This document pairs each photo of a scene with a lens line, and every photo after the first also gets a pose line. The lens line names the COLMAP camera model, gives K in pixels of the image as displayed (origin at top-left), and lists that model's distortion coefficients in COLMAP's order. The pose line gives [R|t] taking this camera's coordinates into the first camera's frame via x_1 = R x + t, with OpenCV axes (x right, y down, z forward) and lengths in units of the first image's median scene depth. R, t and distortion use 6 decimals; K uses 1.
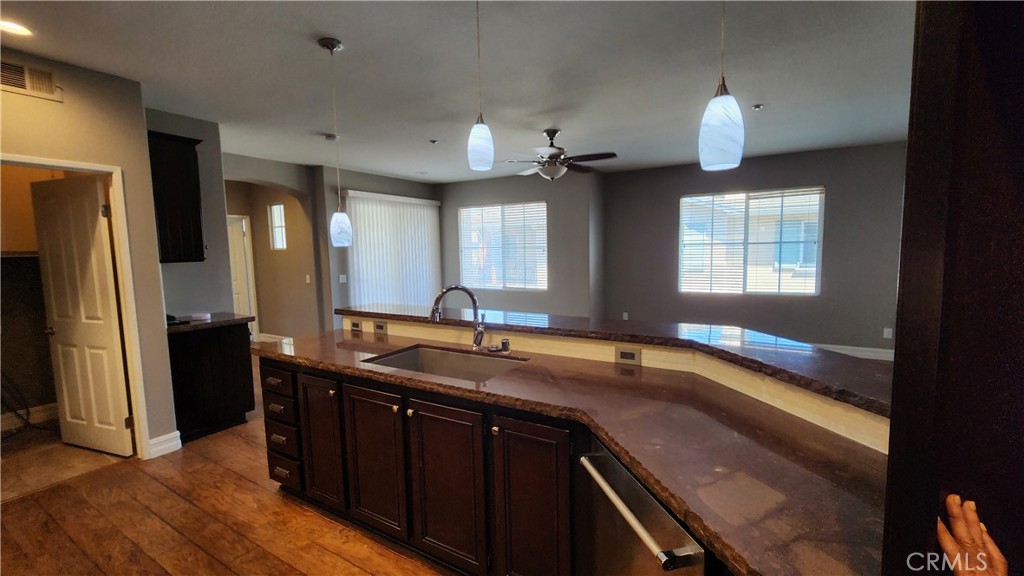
lens RADIAL K [[424.2, 0, 520.3], [0, 424.2, 284.3], [0, 0, 1]] dist [0.001447, -0.000286]
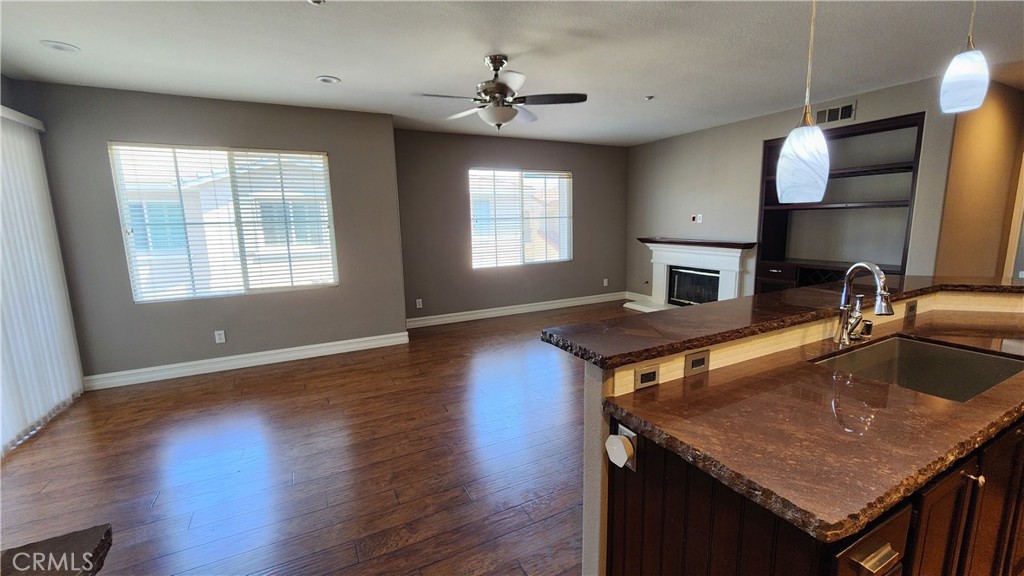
lens RADIAL K [[424.2, 0, 517.7], [0, 424.2, 288.9], [0, 0, 1]] dist [0.001447, -0.000286]
pose [[0.522494, -0.132678, 0.842257, -0.432271], [0.082108, 0.991057, 0.105183, -0.031874], [-0.848680, 0.014199, 0.528715, 0.443510]]
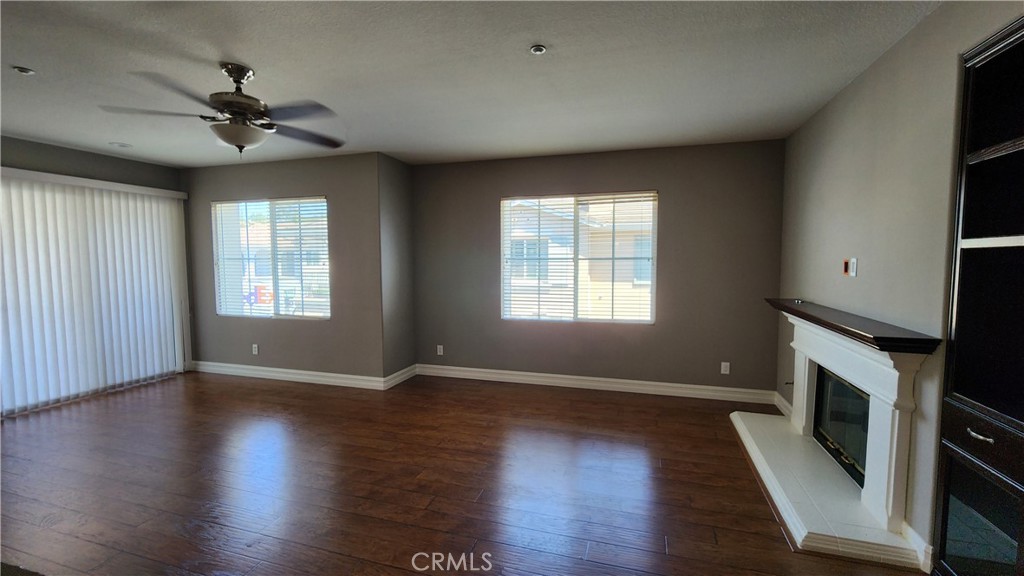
lens RADIAL K [[424.2, 0, 516.7], [0, 424.2, 291.2], [0, 0, 1]] dist [0.001447, -0.000286]
pose [[0.972652, -0.002151, 0.232257, 0.240227], [0.005043, 0.999917, -0.011856, -0.026707], [-0.232212, 0.012703, 0.972582, 0.245108]]
